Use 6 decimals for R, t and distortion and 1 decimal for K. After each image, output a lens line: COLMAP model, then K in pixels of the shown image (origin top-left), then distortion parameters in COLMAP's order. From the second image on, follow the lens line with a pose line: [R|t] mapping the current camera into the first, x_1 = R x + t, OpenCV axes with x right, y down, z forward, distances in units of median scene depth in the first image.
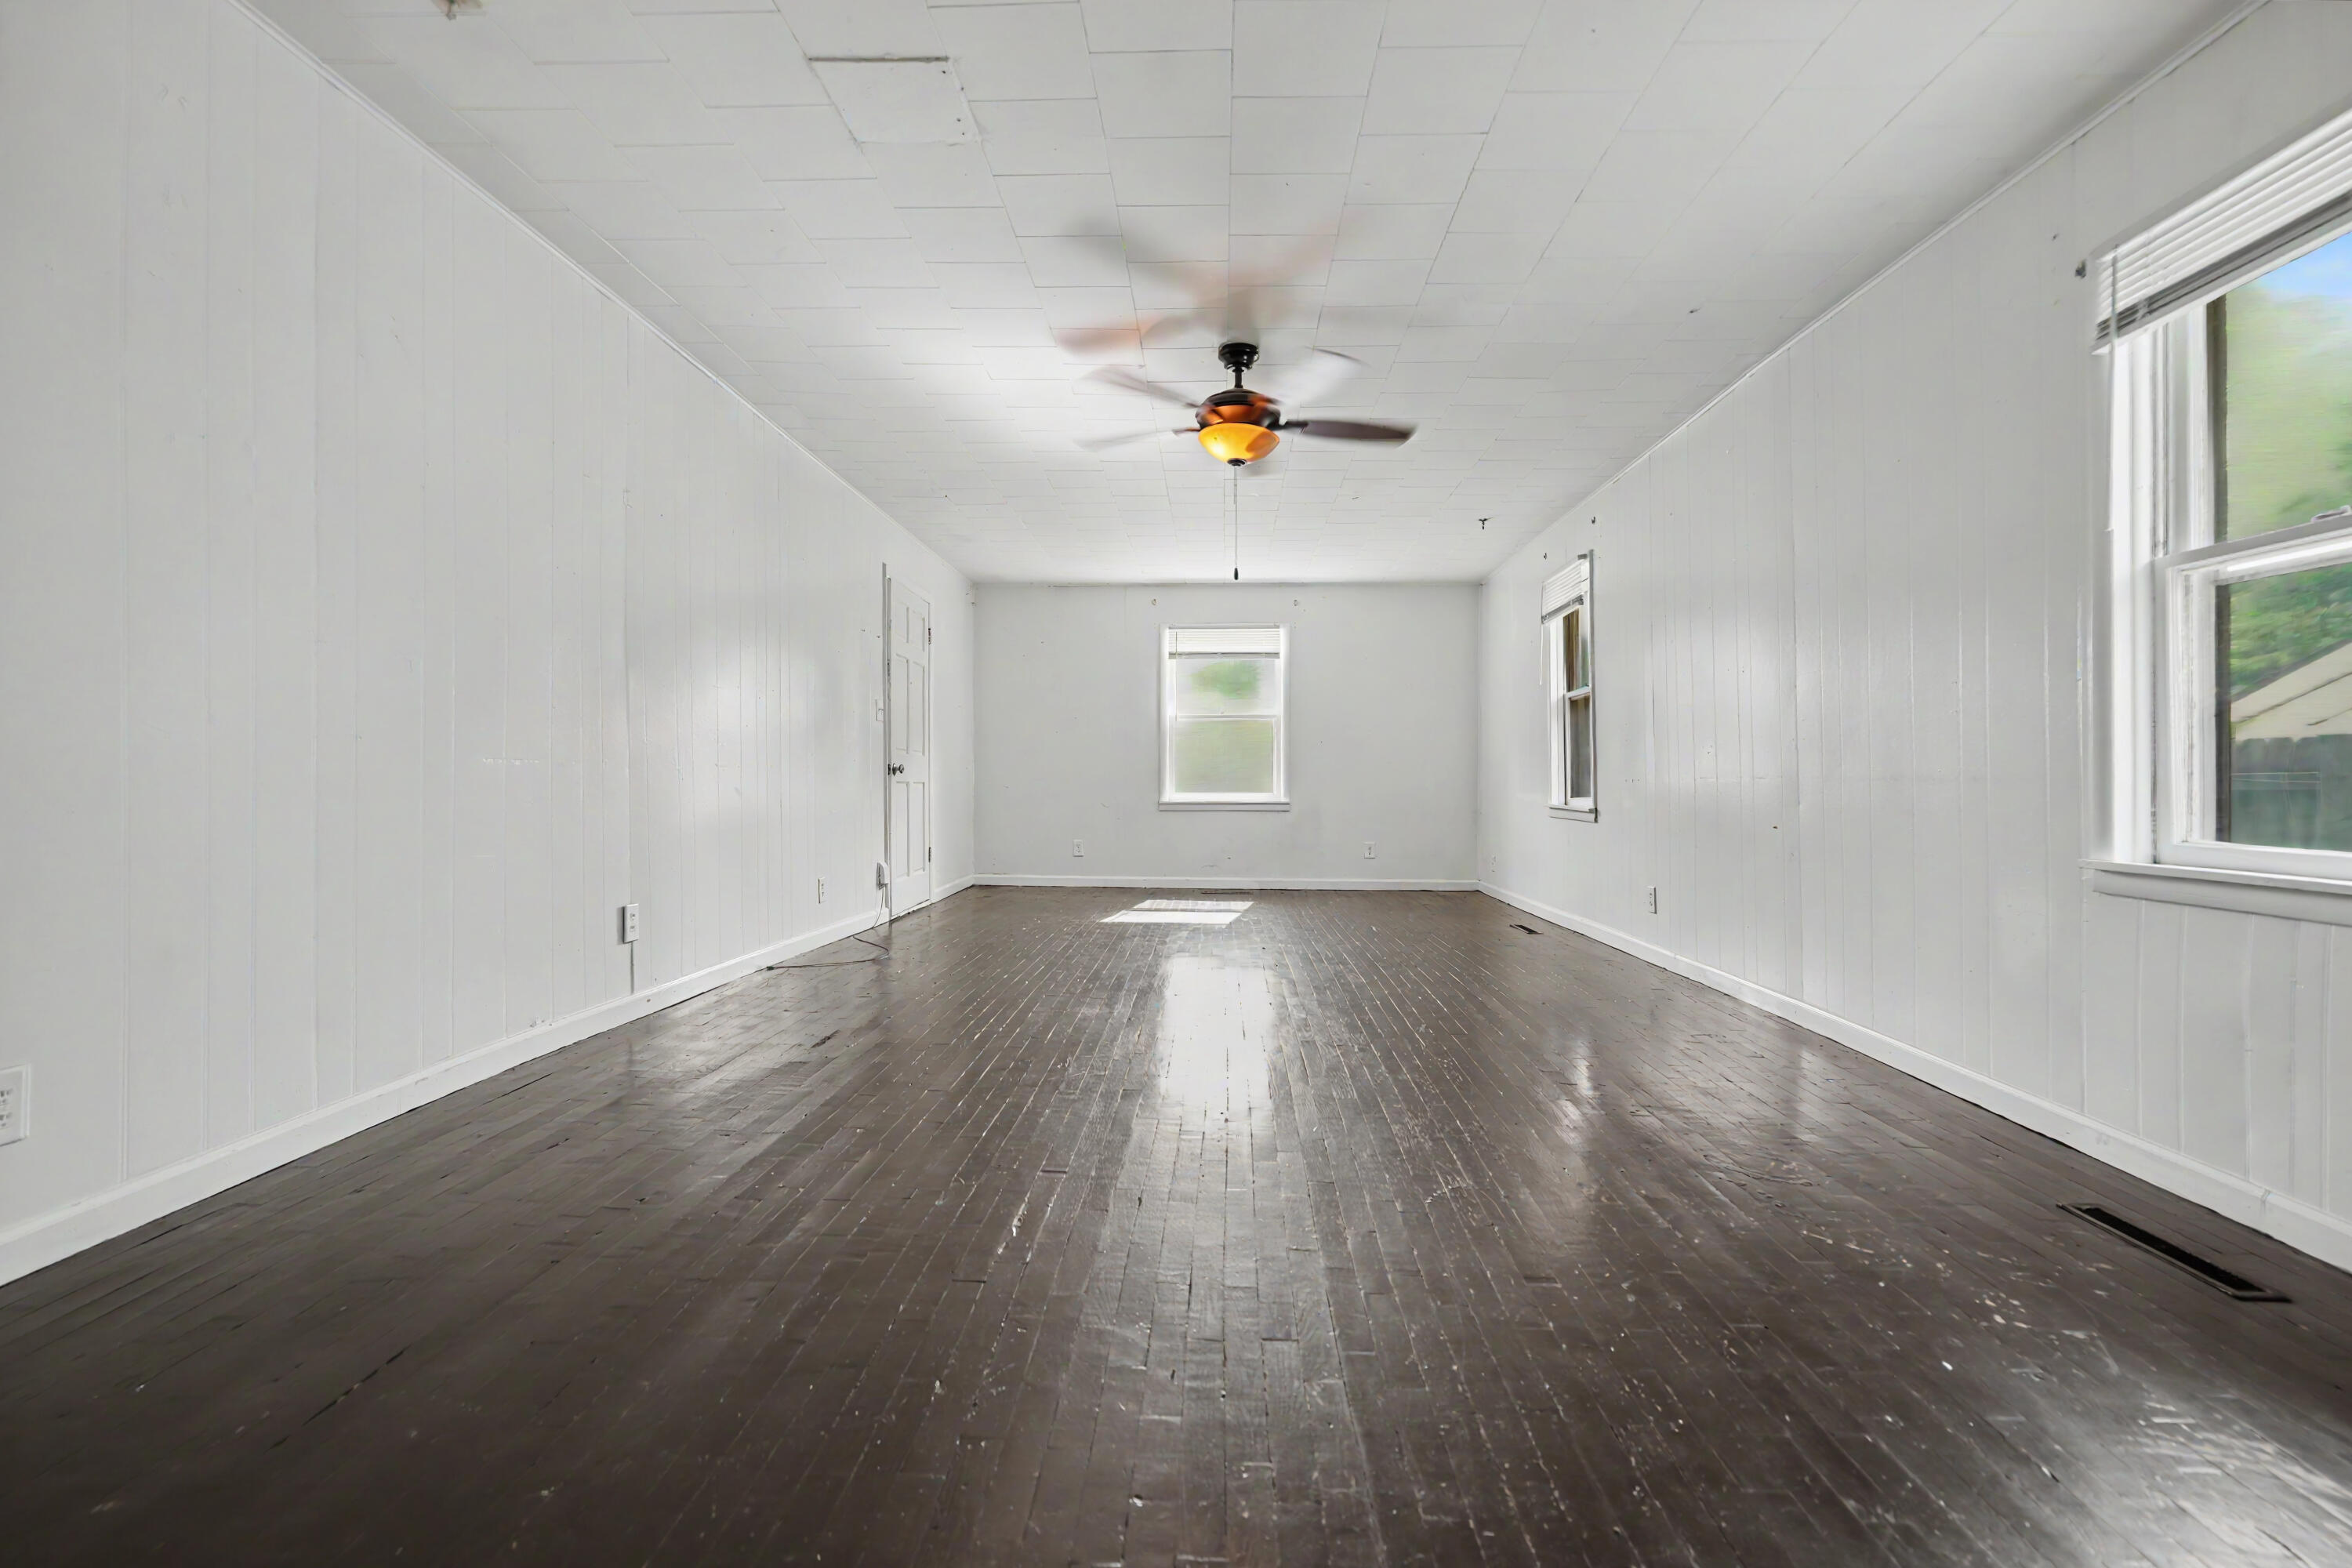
lens RADIAL K [[1068.0, 0, 1183.6], [0, 1068.0, 788.9], [0, 0, 1]] dist [-0.018083, 0.002103]
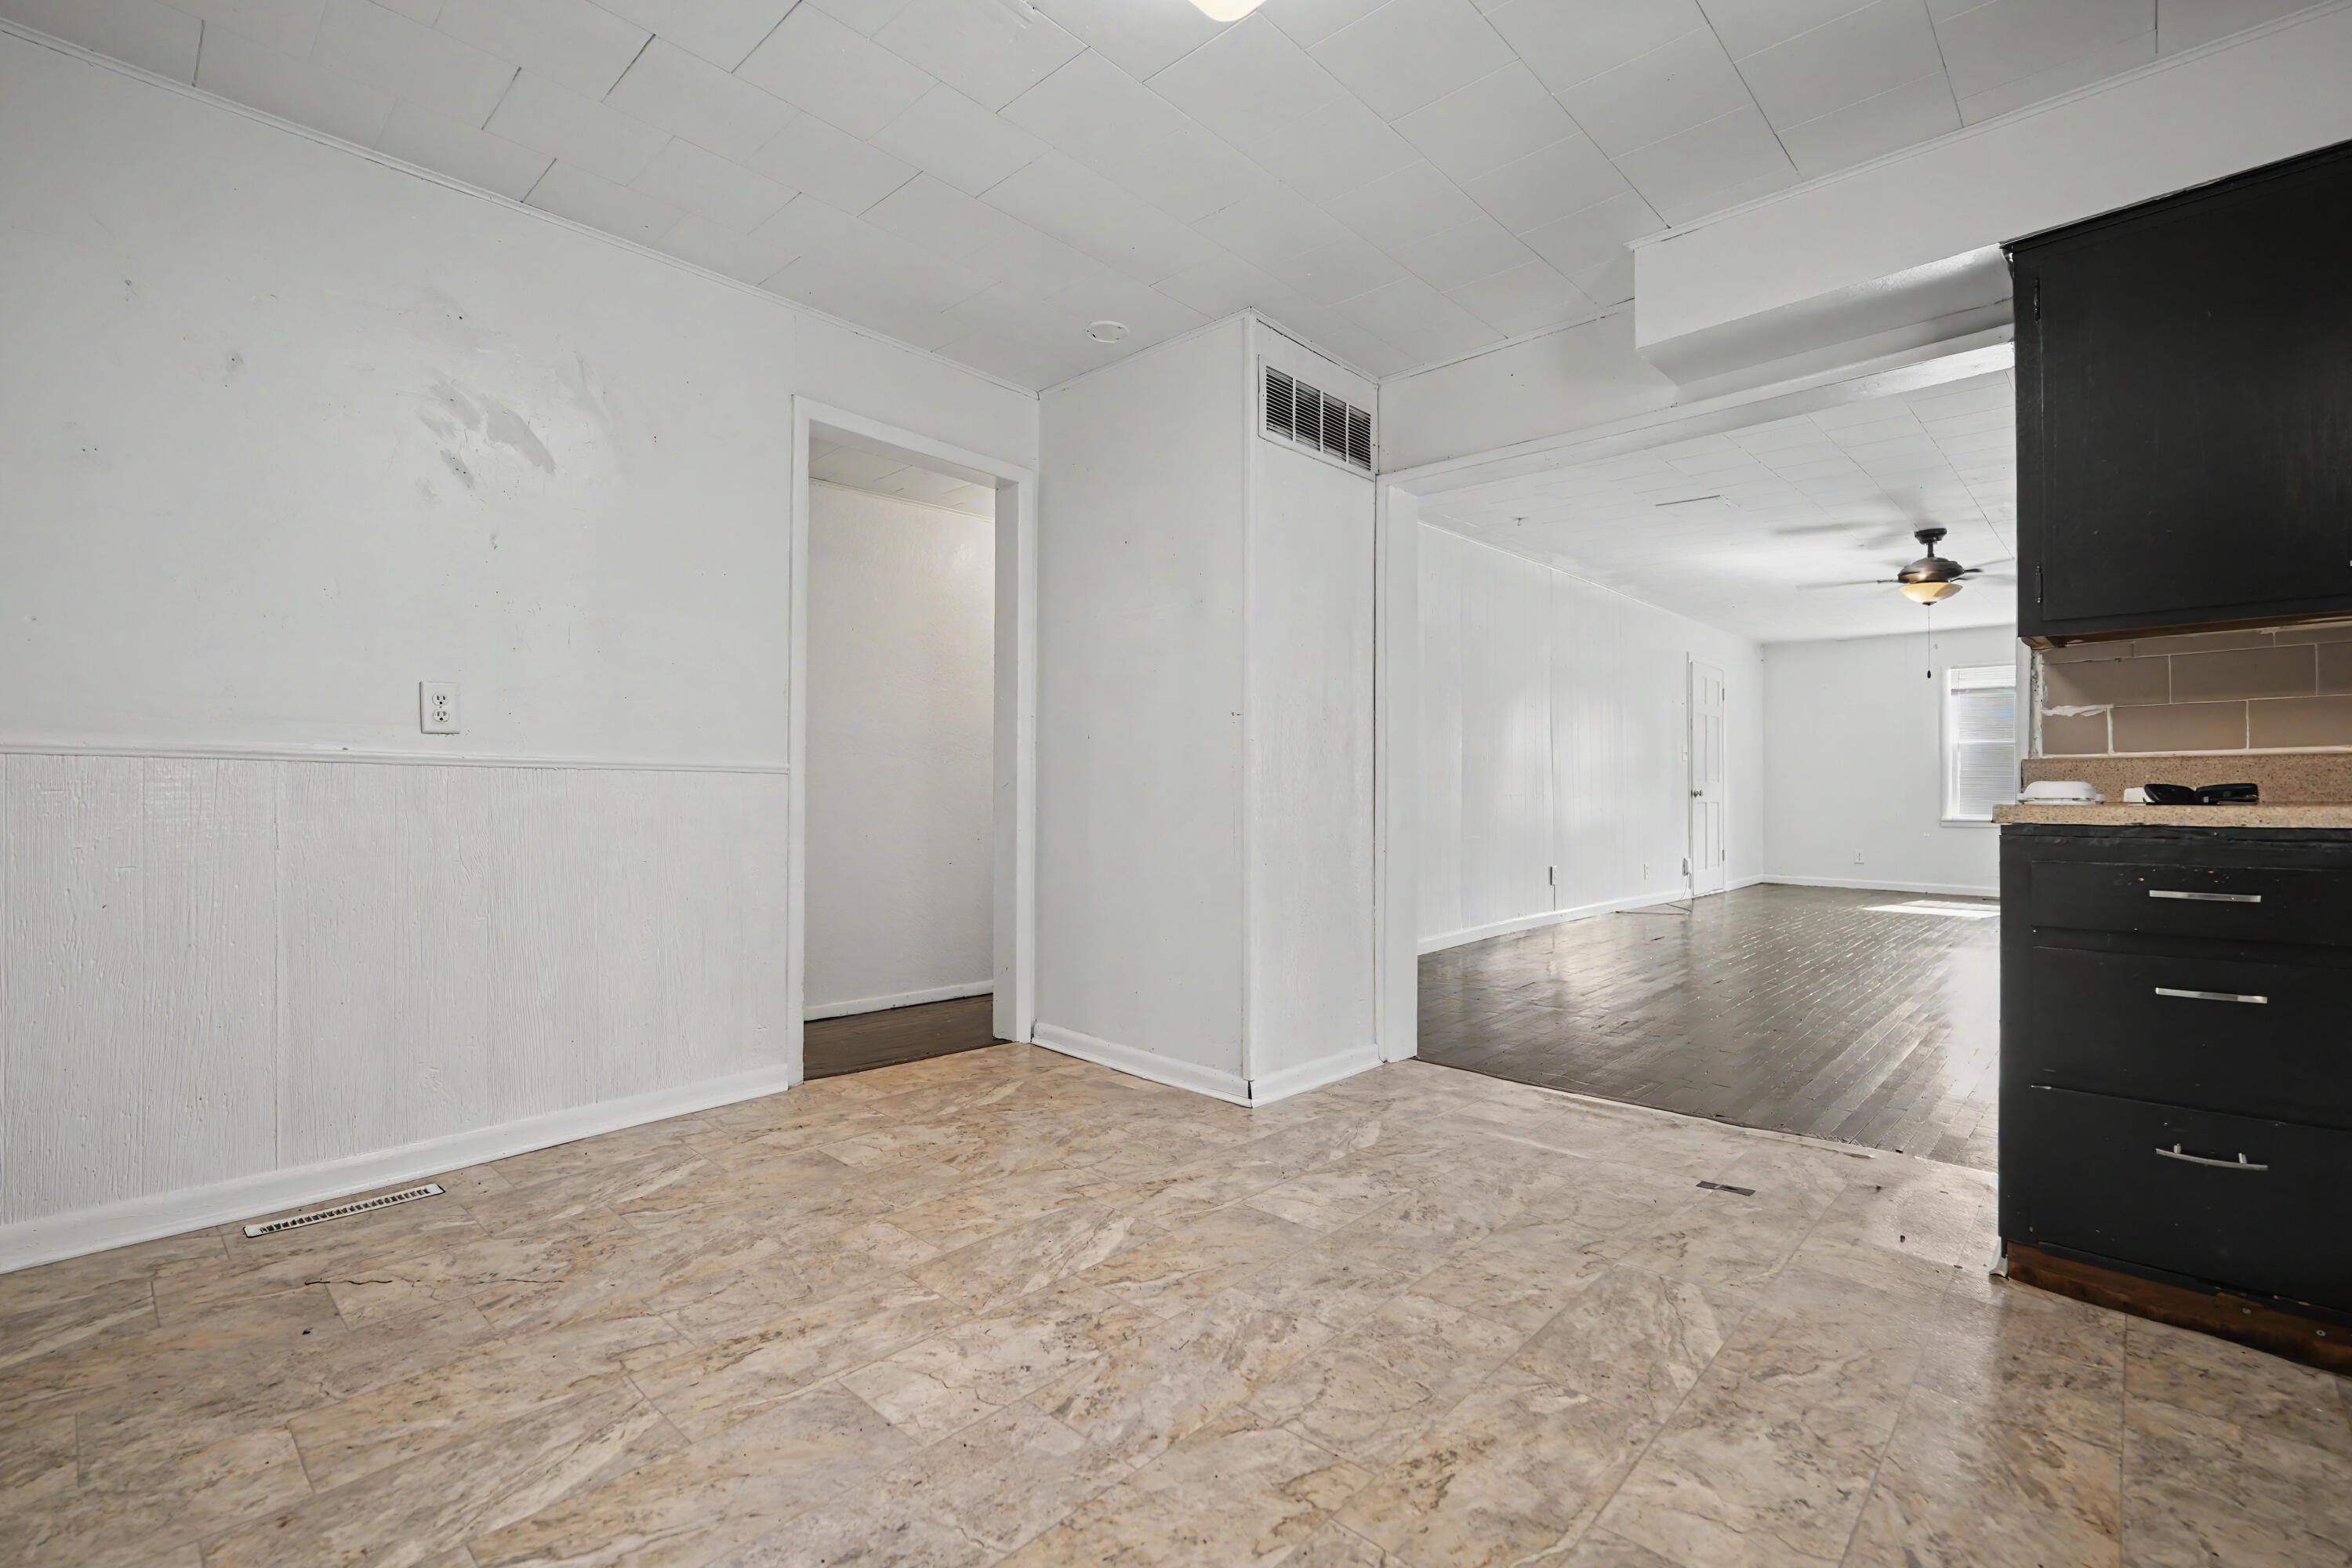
lens RADIAL K [[1068.0, 0, 1182.6], [0, 1068.0, 792.8], [0, 0, 1]] dist [-0.018083, 0.002103]
pose [[0.755526, 0.001264, -0.655117, 0.143668], [-0.003627, 0.999991, -0.002253, -0.014258], [0.655108, 0.004079, 0.755524, -0.529883]]
